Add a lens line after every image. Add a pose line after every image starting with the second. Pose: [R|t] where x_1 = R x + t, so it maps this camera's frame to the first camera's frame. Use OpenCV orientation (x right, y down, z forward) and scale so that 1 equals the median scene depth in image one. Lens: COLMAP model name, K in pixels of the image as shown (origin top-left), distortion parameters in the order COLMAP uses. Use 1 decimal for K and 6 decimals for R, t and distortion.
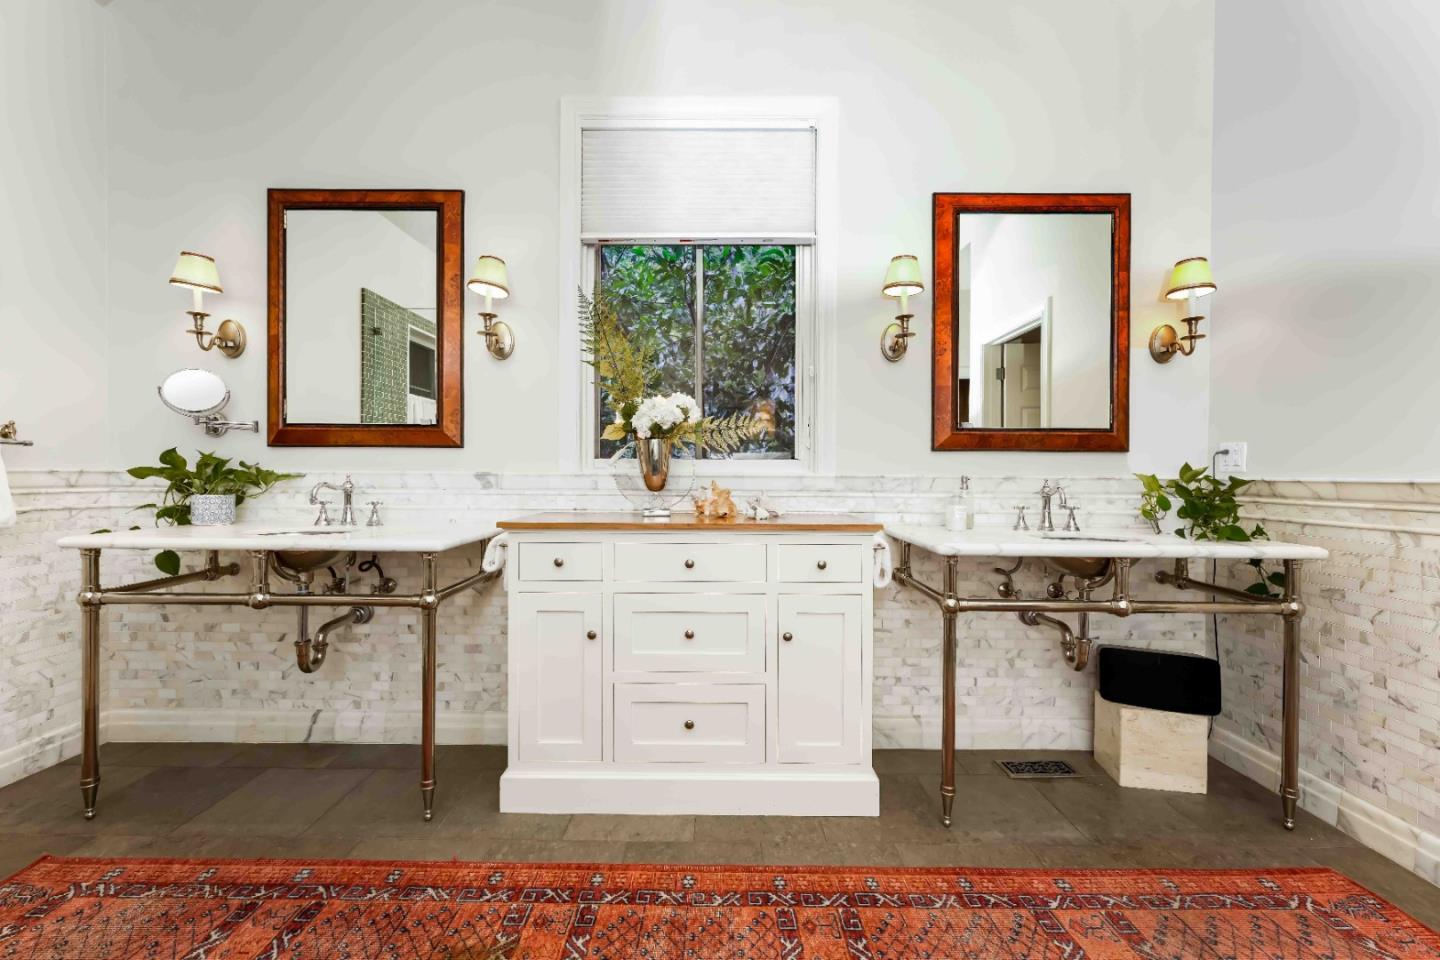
lens RADIAL K [[566.5, 0, 720.0], [0, 566.5, 480.0], [0, 0, 1]] dist [-0.001517, 0.000151]
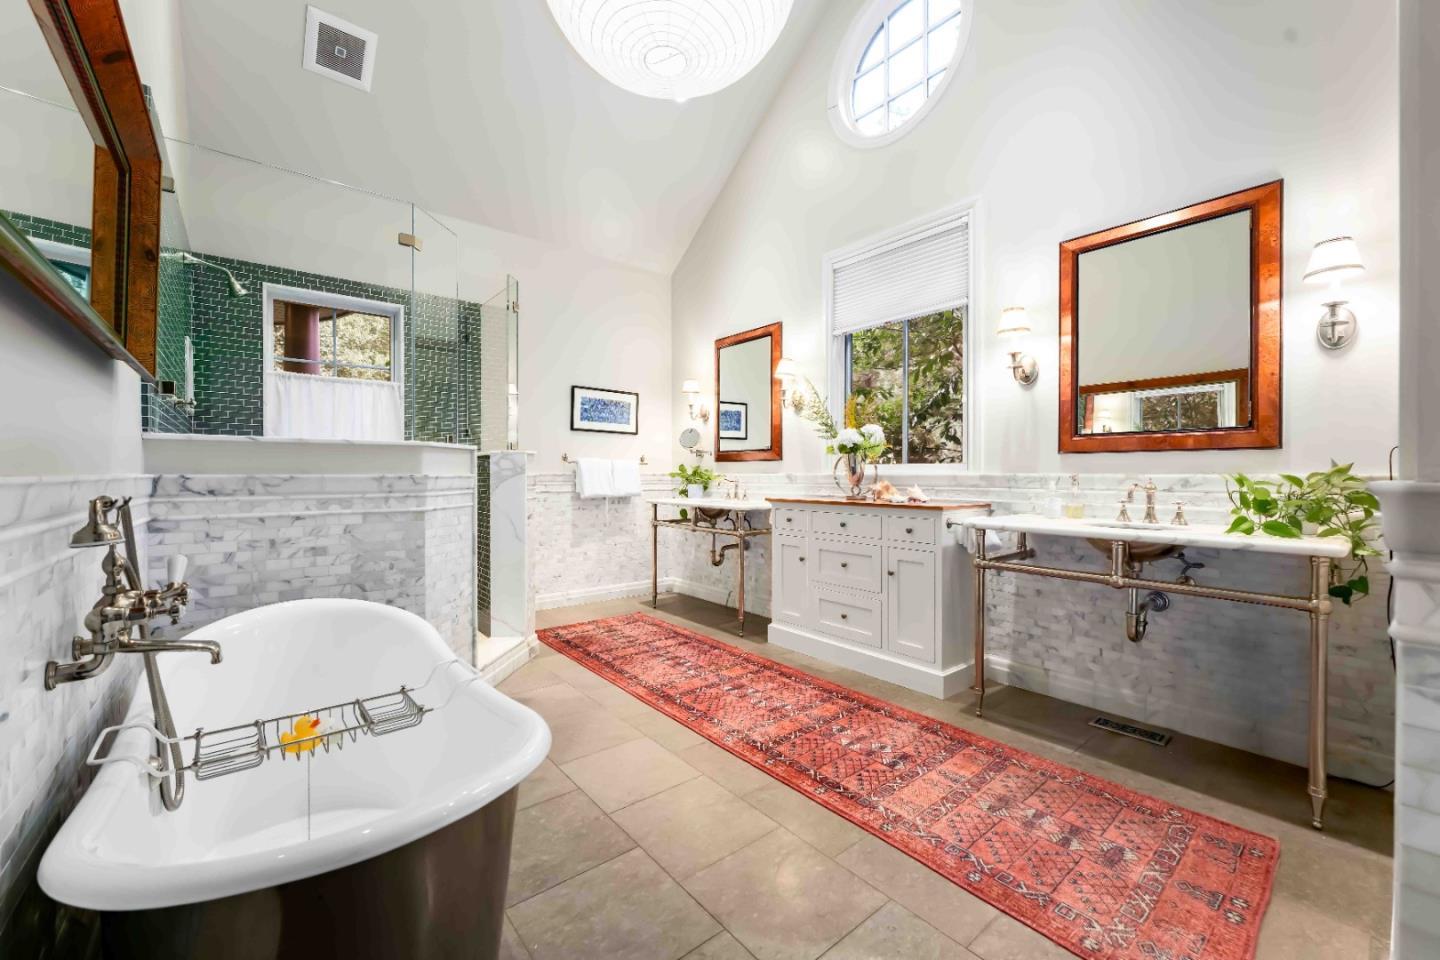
lens RADIAL K [[566.5, 0, 720.0], [0, 566.5, 480.0], [0, 0, 1]] dist [-0.001517, 0.000151]
pose [[0.640972, 0.003180, -0.767558, 0.933140], [-0.003102, 0.999994, 0.001552, 0.004445], [0.767558, 0.001386, 0.640978, -0.379993]]
